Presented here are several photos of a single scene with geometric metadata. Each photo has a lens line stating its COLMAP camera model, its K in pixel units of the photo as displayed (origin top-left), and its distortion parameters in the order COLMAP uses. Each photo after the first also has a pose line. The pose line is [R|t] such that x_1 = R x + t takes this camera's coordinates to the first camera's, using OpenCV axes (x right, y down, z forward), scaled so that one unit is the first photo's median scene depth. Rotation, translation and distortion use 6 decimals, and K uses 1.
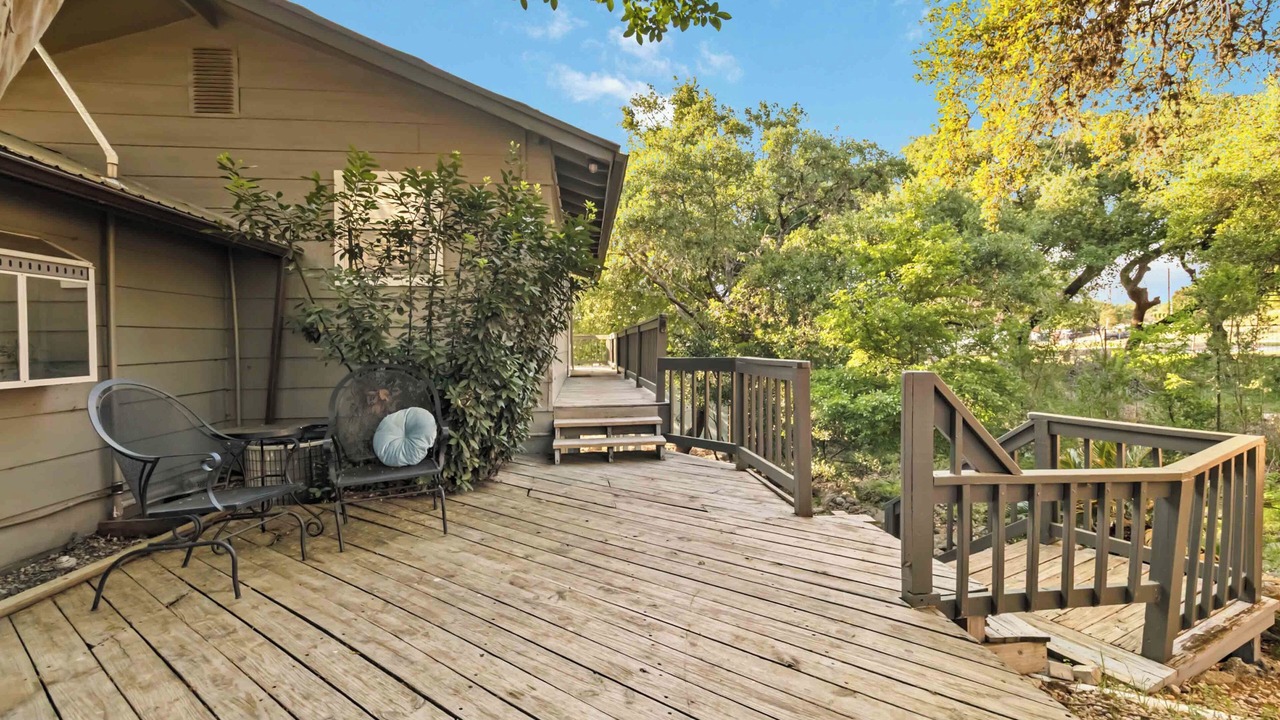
lens RADIAL K [[597.9, 0, 647.1], [0, 597.9, 353.0], [0, 0, 1]] dist [0.003689, 0.000773]
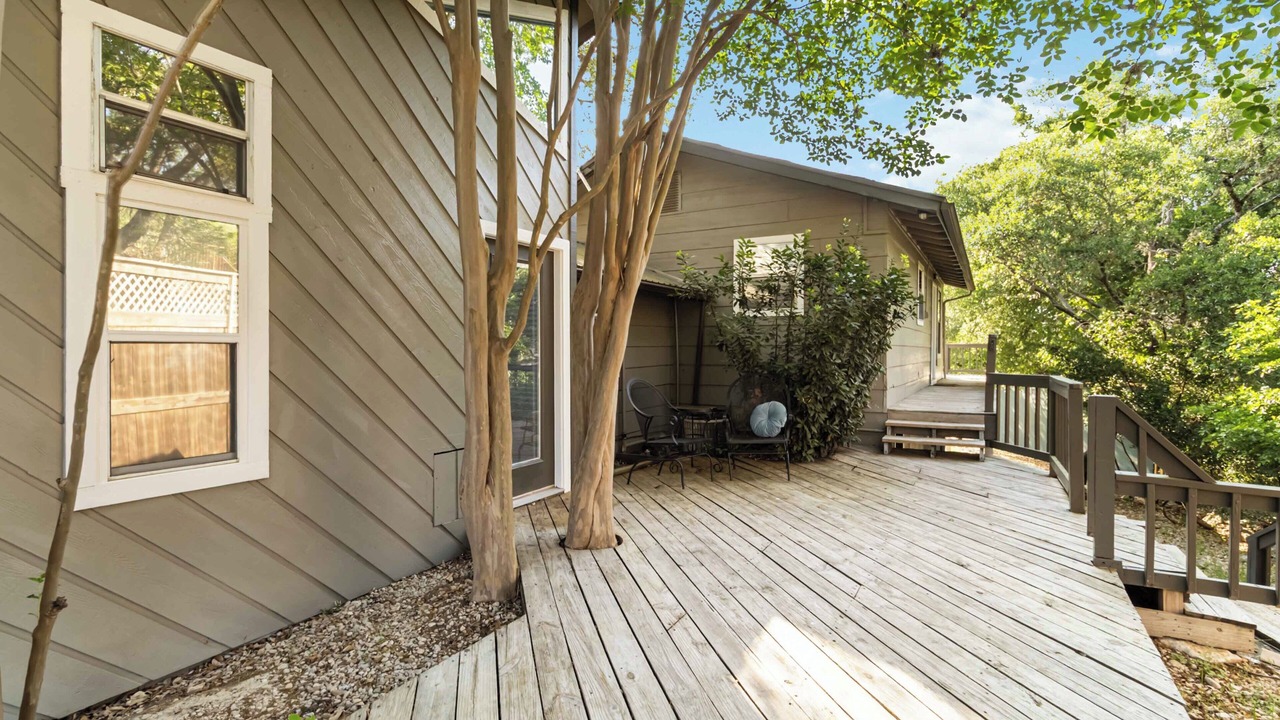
lens RADIAL K [[597.9, 0, 647.1], [0, 597.9, 353.0], [0, 0, 1]] dist [0.003689, 0.000773]
pose [[0.806234, 0.014396, -0.591422, 0.269062], [-0.016302, 0.999865, 0.002114, -0.033887], [0.591372, 0.007937, 0.806360, -0.467193]]
